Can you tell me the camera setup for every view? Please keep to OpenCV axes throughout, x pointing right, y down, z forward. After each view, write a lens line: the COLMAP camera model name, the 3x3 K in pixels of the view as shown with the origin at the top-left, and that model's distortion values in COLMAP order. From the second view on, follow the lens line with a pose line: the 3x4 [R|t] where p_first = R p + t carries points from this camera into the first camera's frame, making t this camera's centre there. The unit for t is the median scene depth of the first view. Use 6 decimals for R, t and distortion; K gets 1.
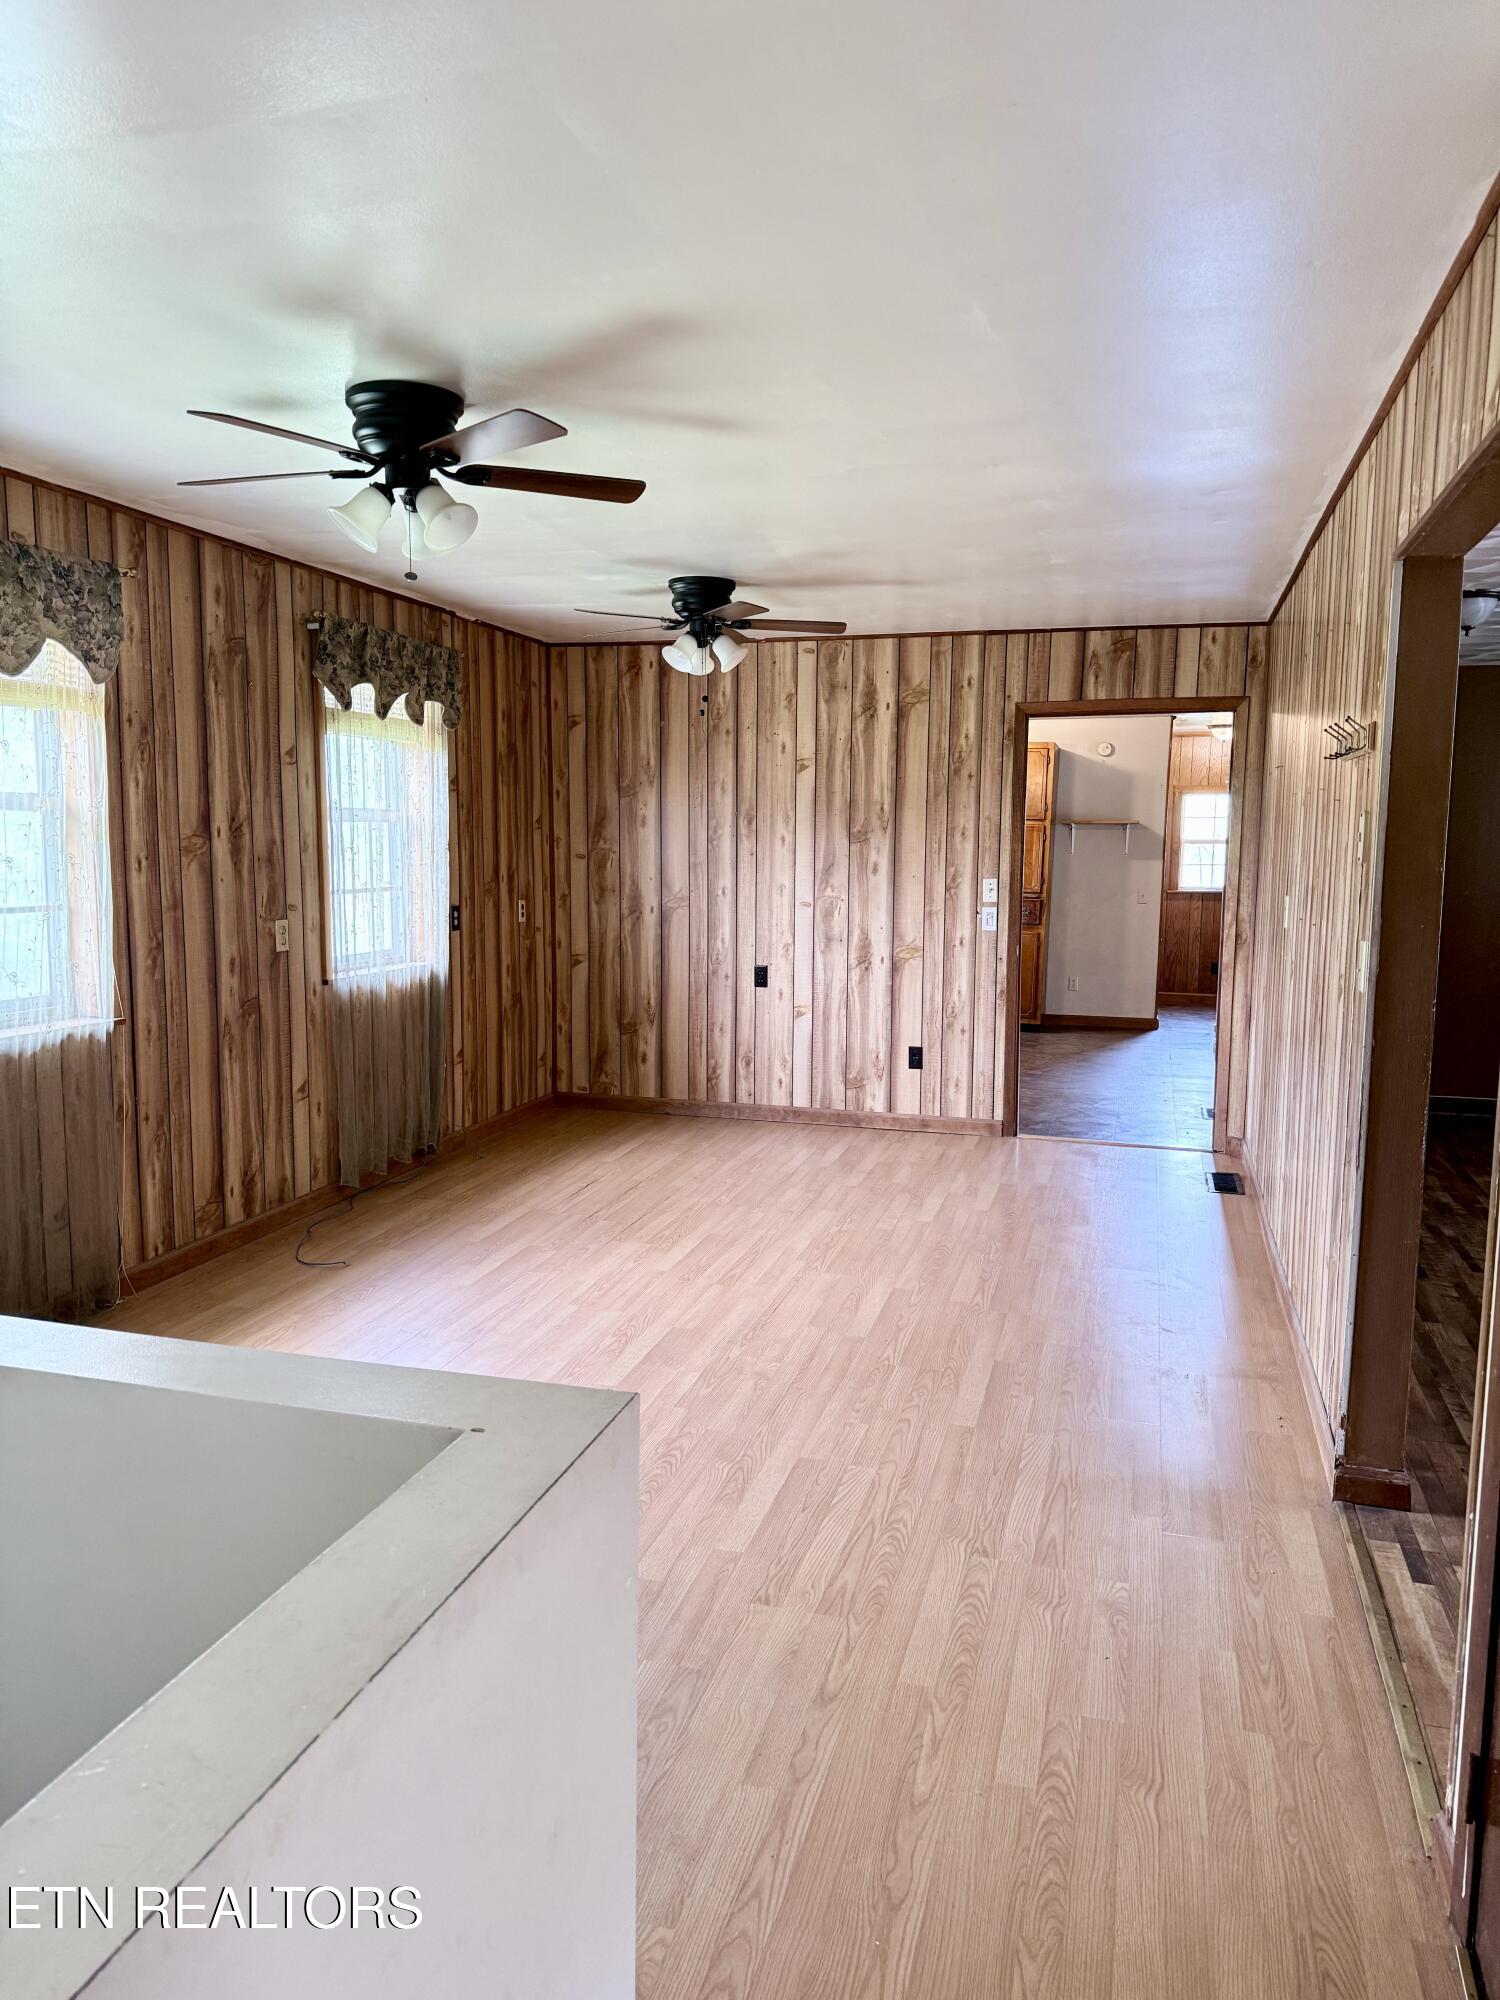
lens RADIAL K [[1403.6, 0, 749.5], [0, 1403.6, 1005.1], [0, 0, 1]] dist [0.010483, 0.002018]
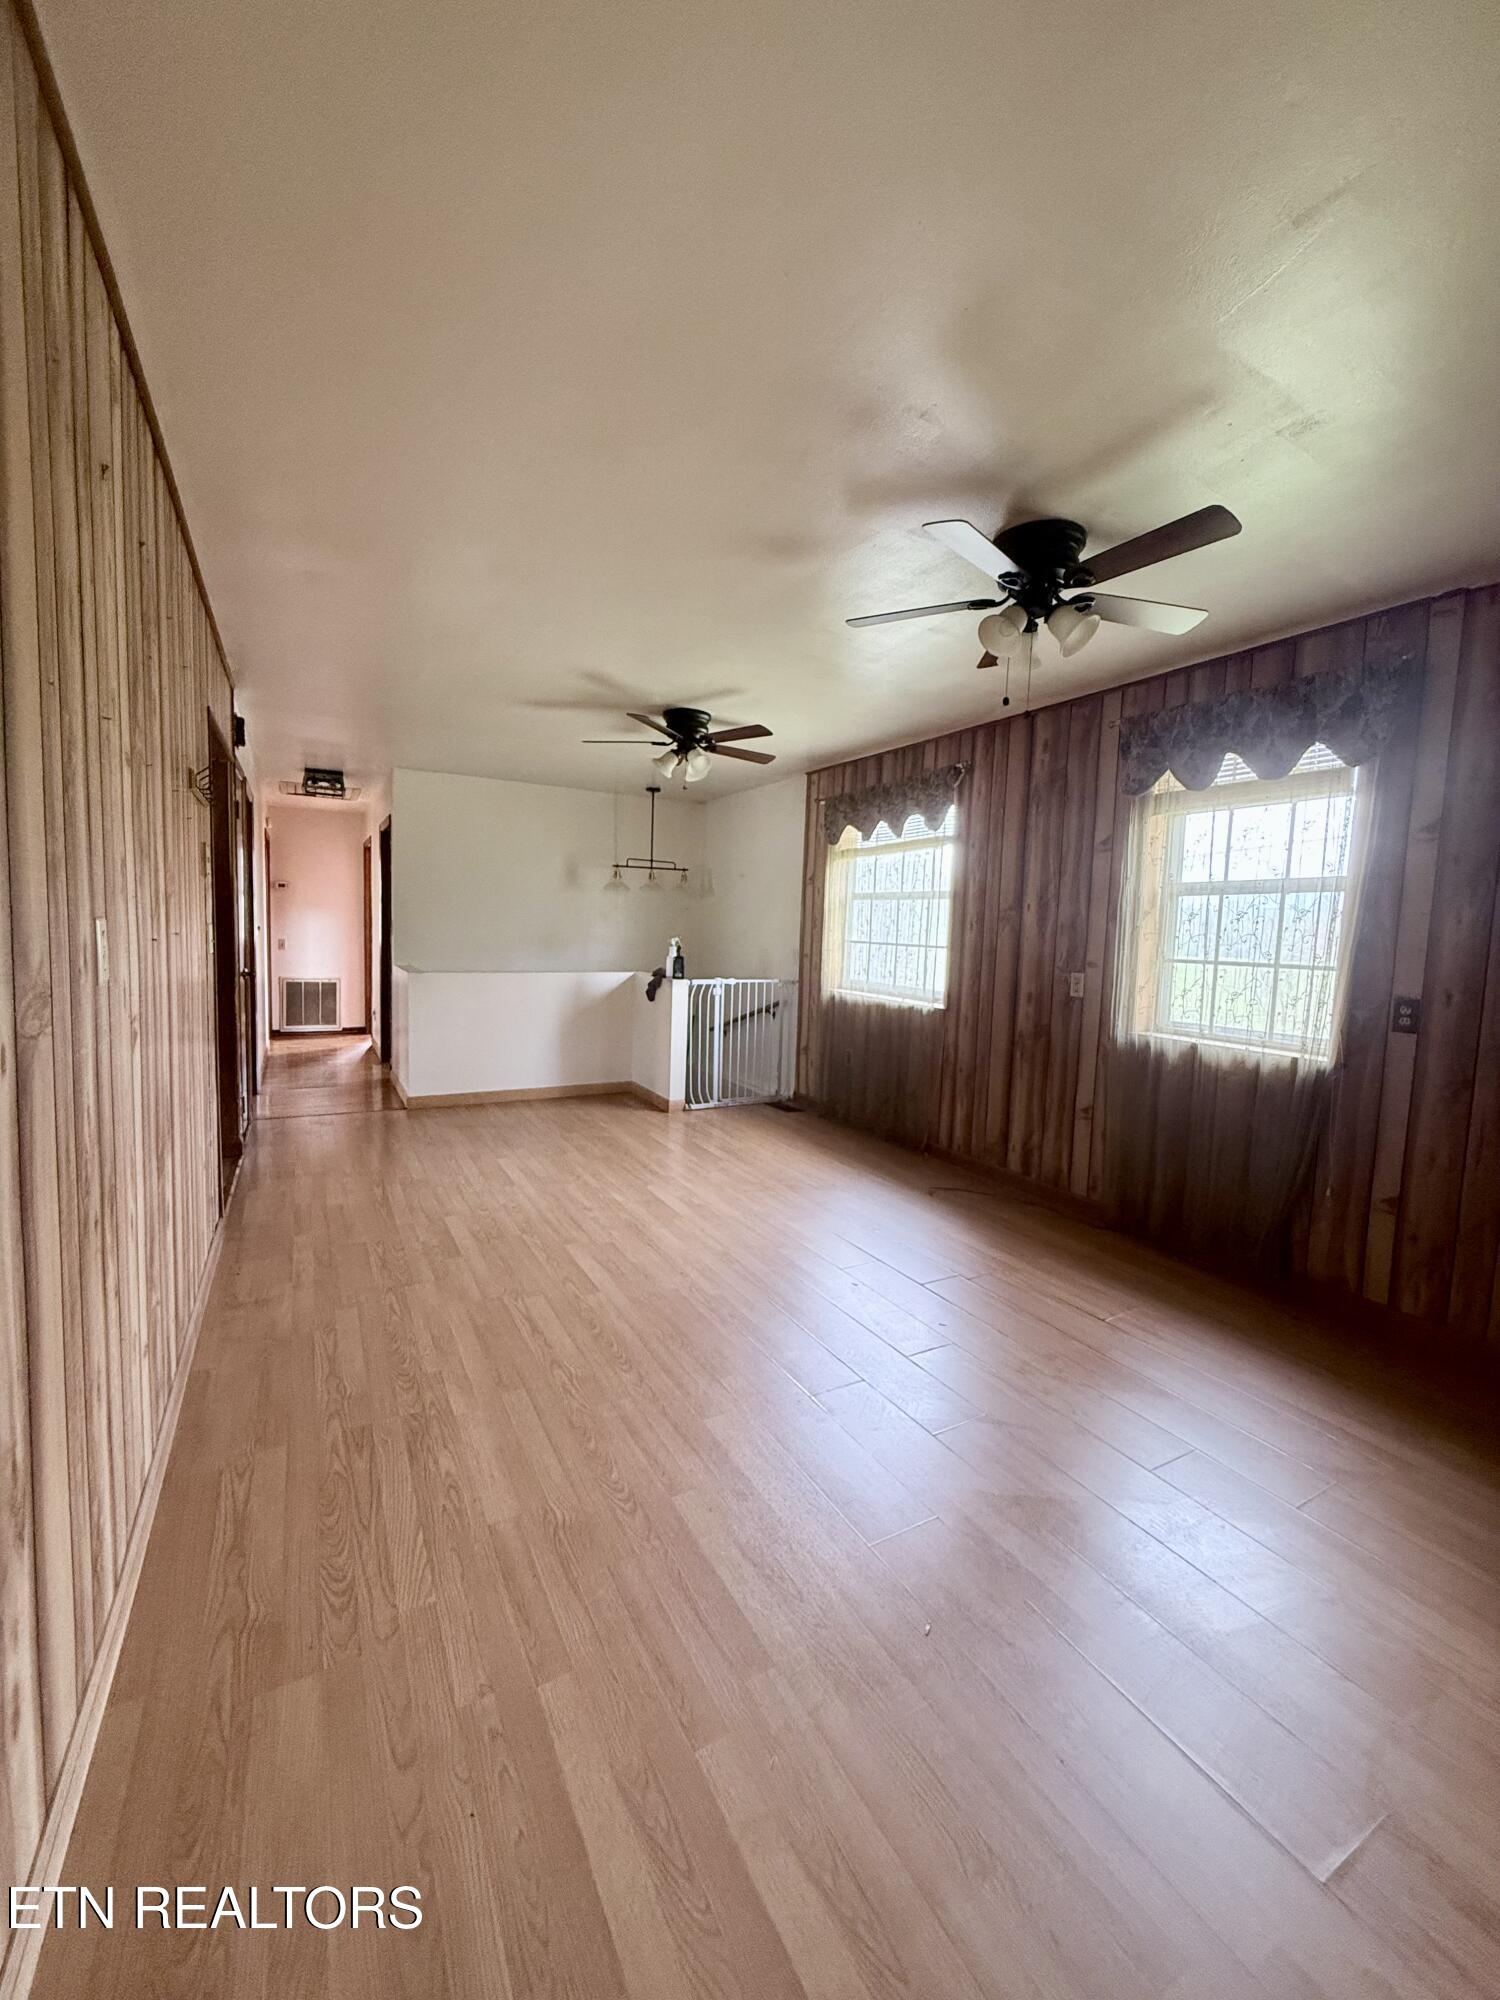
lens RADIAL K [[793.1, 0, 751.4], [0, 793.1, 995.7], [0, 0, 1]] dist [-0.003139, 0.000289]
pose [[-0.706710, 0.024734, -0.707071, 0.437779], [-0.122940, 0.979892, 0.157155, -0.129773], [0.696740, 0.197990, -0.689459, 1.427228]]
